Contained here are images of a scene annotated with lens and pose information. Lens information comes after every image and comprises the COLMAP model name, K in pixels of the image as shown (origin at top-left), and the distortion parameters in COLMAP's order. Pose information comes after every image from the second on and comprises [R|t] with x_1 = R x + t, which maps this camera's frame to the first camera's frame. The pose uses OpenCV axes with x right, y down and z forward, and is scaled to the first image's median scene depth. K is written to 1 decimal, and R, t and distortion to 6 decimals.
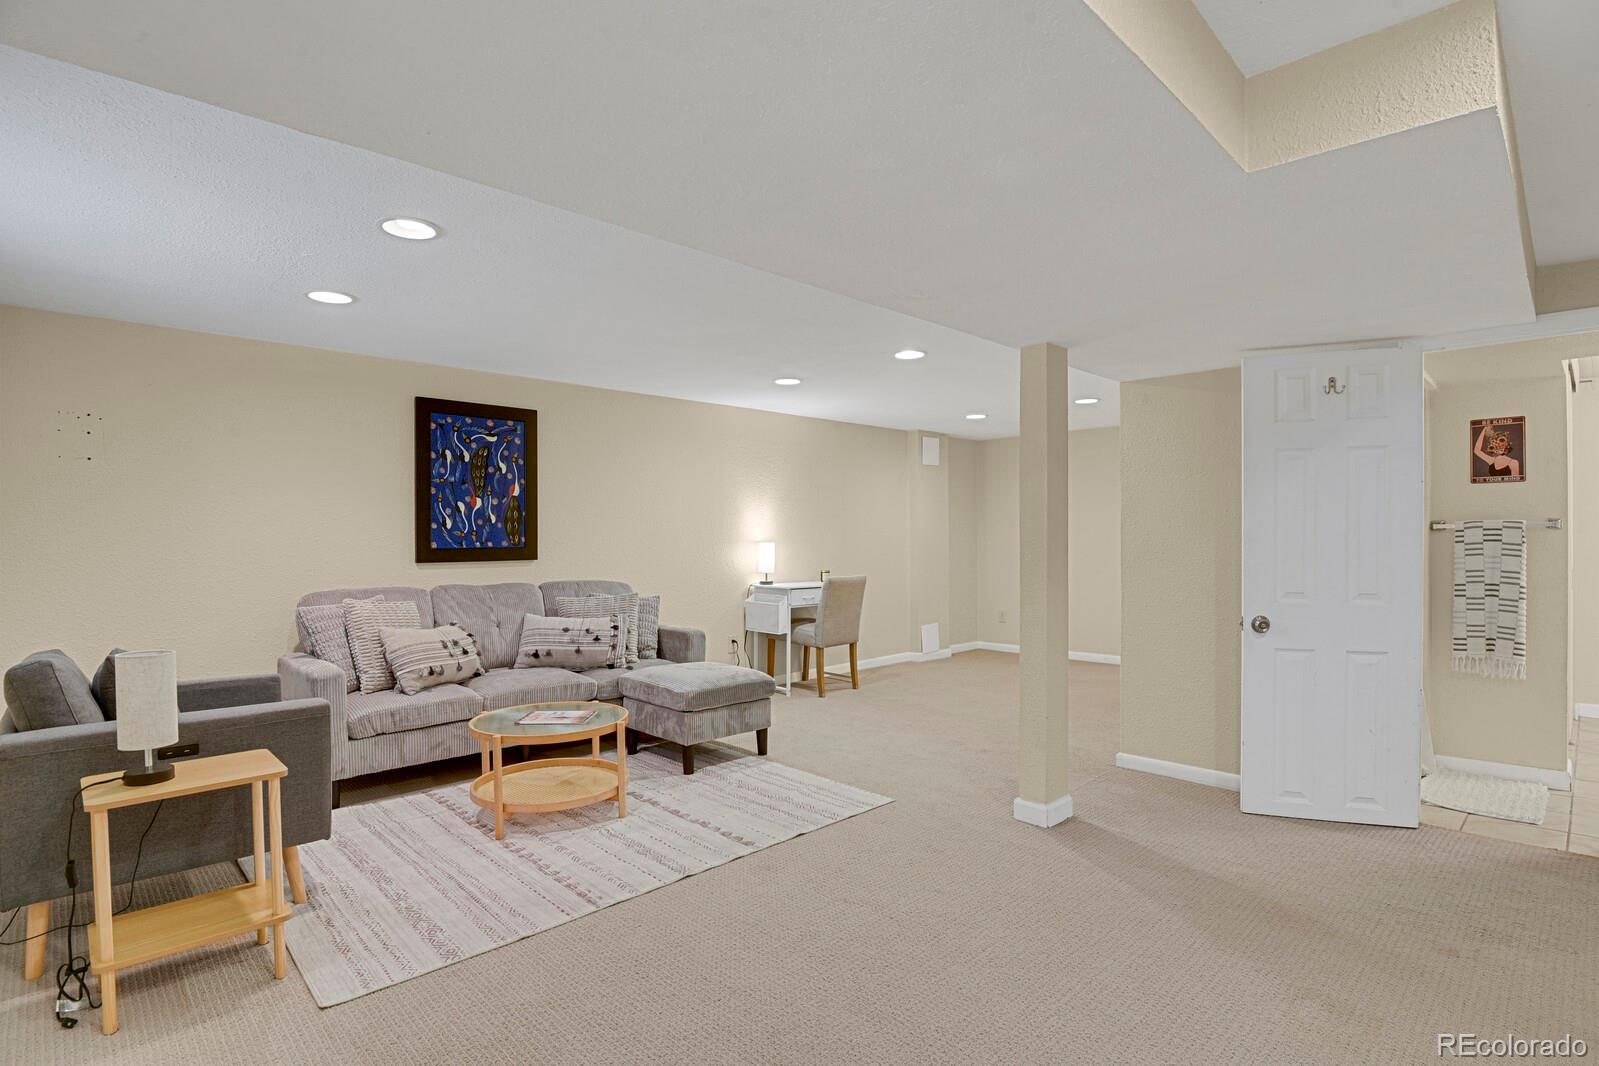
lens RADIAL K [[782.9, 0, 809.7], [0, 782.9, 533.5], [0, 0, 1]] dist [-0.021057, -0.005680]
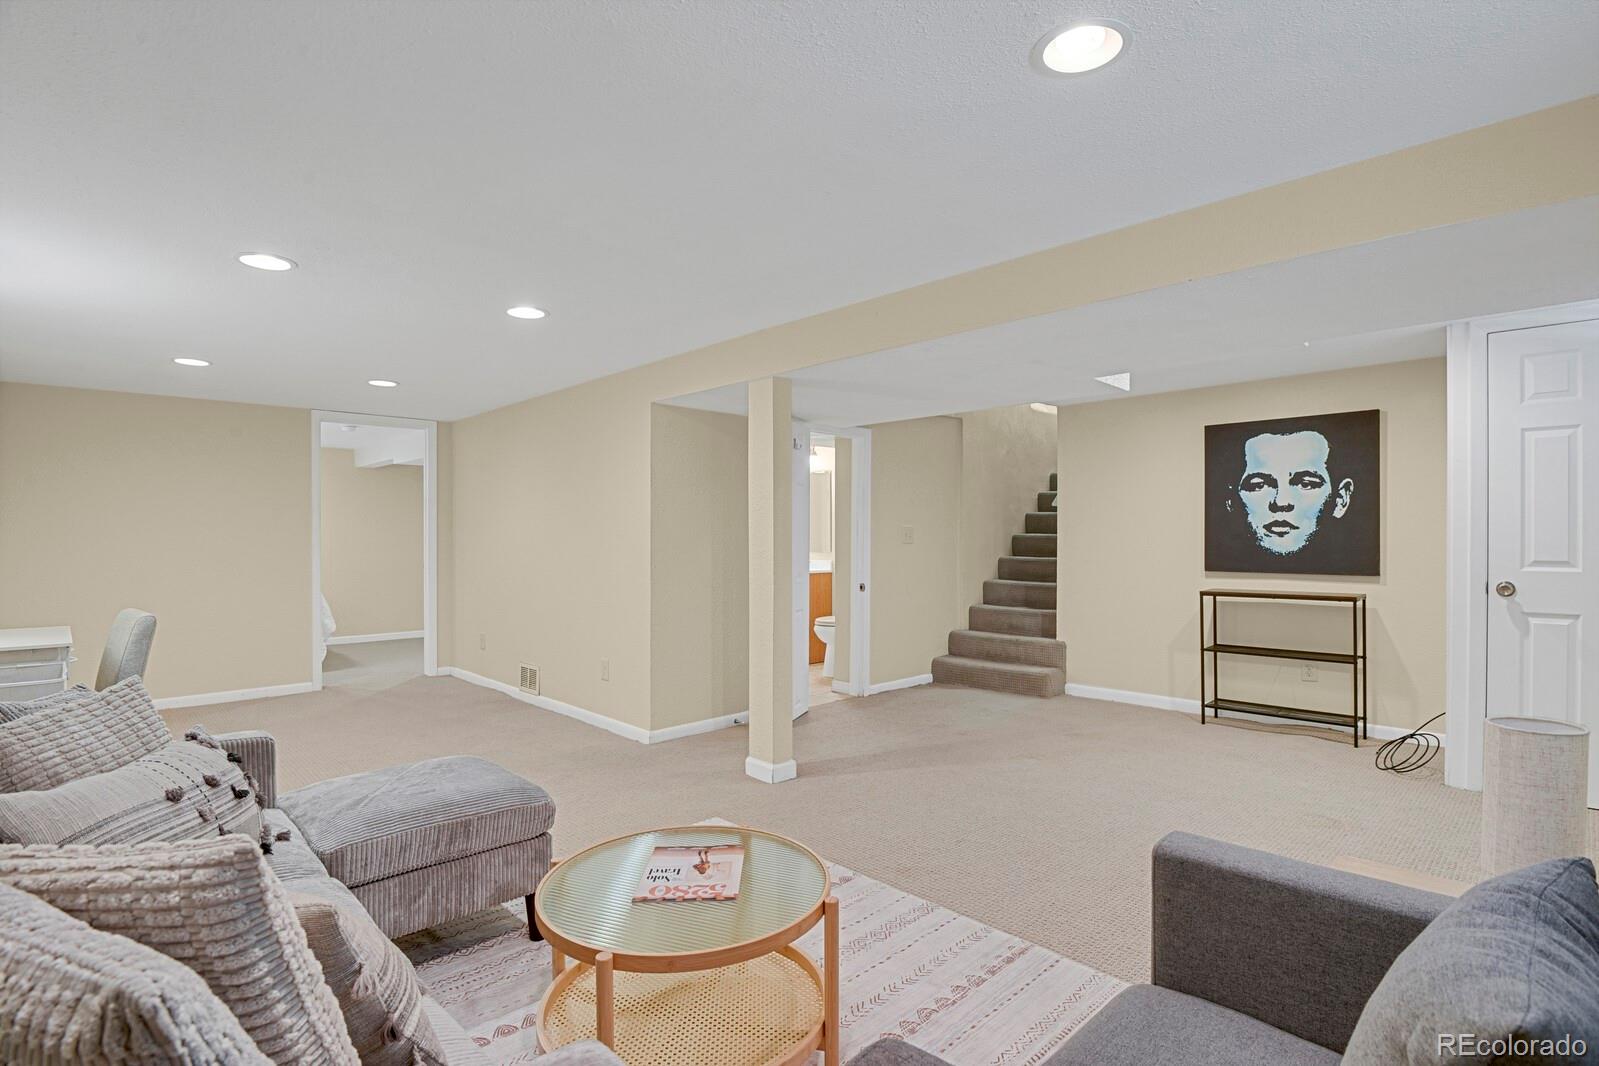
lens RADIAL K [[782.9, 0, 808.9], [0, 782.9, 537.0], [0, 0, 1]] dist [-0.021057, -0.005680]
pose [[0.015108, -0.000153, 0.999886, -1.001967], [0.001172, 0.999999, 0.000136, 0.006883], [-0.999885, 0.001169, 0.015109, 1.063702]]
